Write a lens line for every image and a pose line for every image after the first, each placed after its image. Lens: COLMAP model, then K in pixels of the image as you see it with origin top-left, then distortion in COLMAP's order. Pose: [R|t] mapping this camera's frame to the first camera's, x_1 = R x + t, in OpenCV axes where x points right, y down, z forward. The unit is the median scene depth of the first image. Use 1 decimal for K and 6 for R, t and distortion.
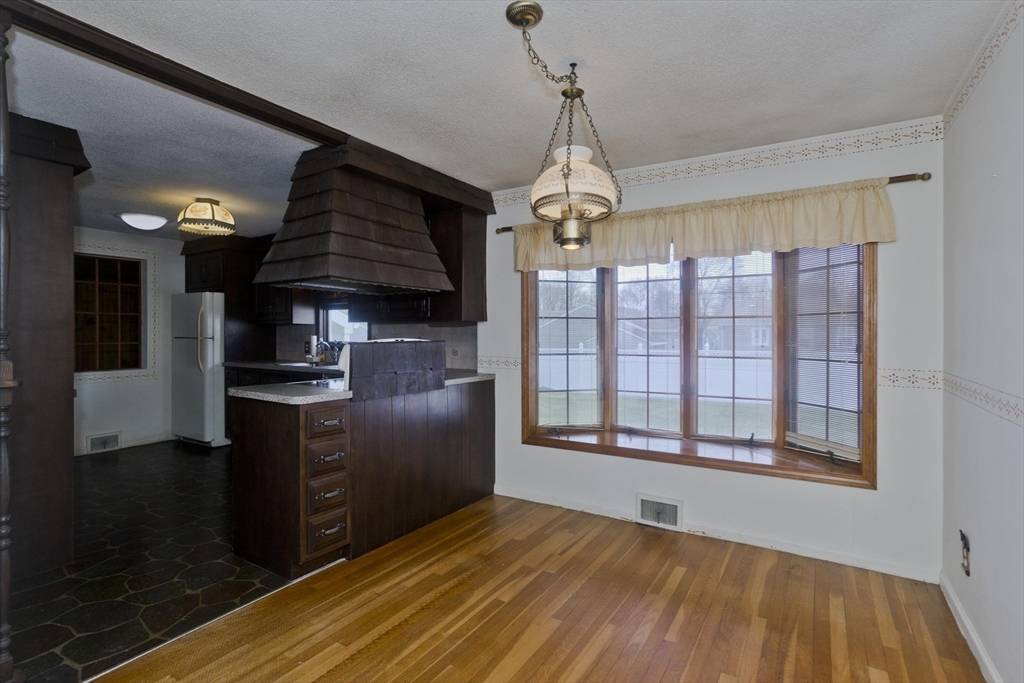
lens RADIAL K [[502.2, 0, 511.3], [0, 502.2, 334.1], [0, 0, 1]] dist [-0.017255, 0.012335]
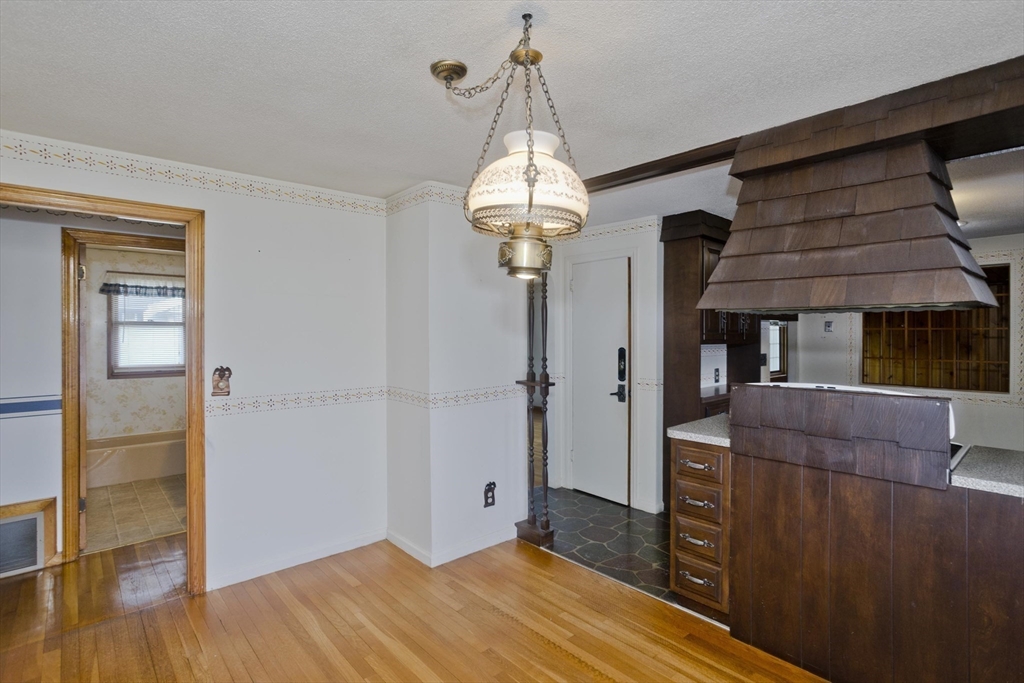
lens RADIAL K [[502.2, 0, 512.0], [0, 502.2, 337.8], [0, 0, 1]] dist [-0.017255, 0.012335]
pose [[-0.261629, 0.010858, -0.965107, 0.713206], [-0.002481, 0.999926, 0.011923, -0.082202], [0.965165, 0.005513, -0.261583, 1.019050]]
